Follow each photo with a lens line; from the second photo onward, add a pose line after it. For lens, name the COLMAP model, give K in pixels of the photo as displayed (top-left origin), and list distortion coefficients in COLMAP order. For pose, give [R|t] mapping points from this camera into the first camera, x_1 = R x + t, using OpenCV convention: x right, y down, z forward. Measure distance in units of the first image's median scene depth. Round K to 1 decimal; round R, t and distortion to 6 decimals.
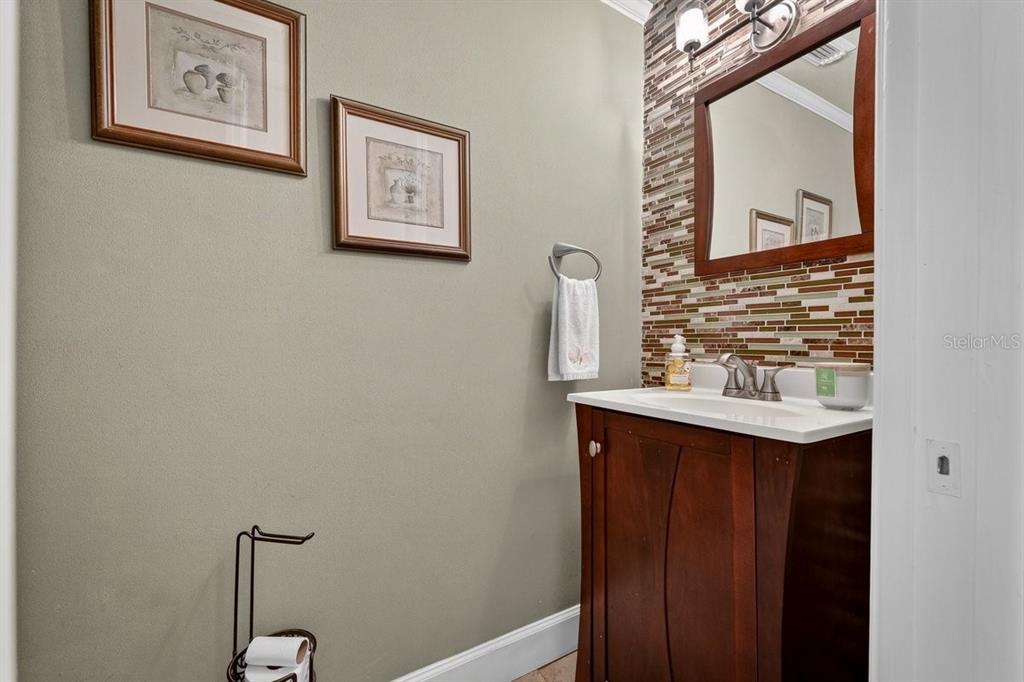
lens RADIAL K [[413.7, 0, 514.5], [0, 413.7, 346.0], [0, 0, 1]] dist [-0.000678, -0.000225]
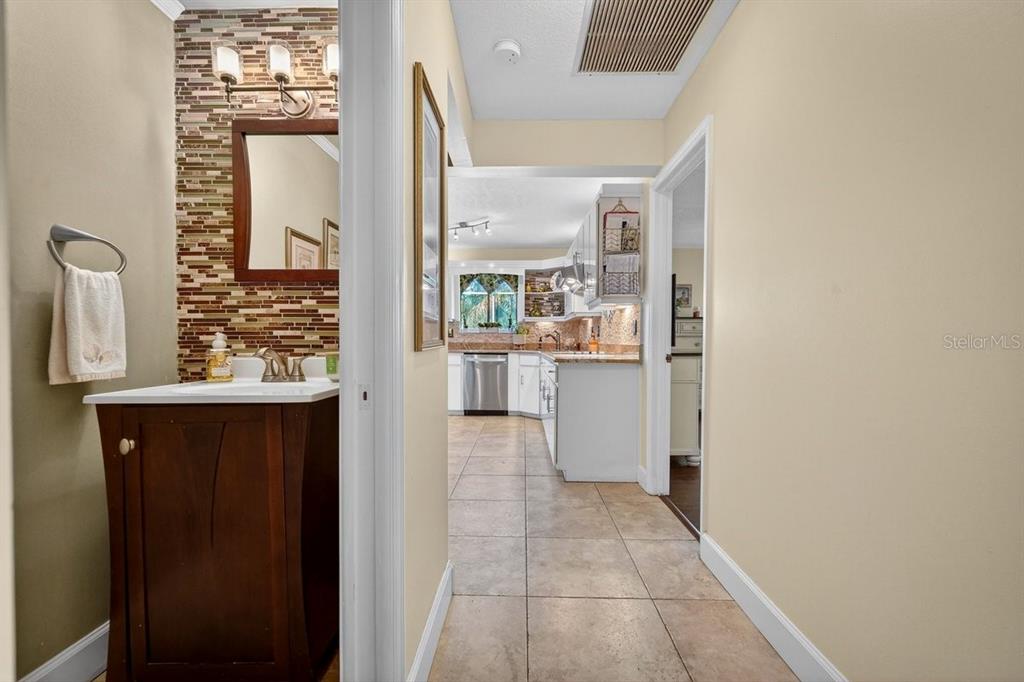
lens RADIAL K [[408.0, 0, 511.0], [0, 408.0, 342.7], [0, 0, 1]] dist [-0.000595, 0.000023]
pose [[0.537674, -0.013169, 0.843050, -0.109816], [0.012832, 0.999890, 0.007435, 0.002754], [-0.843055, 0.006820, 0.537784, -0.256607]]
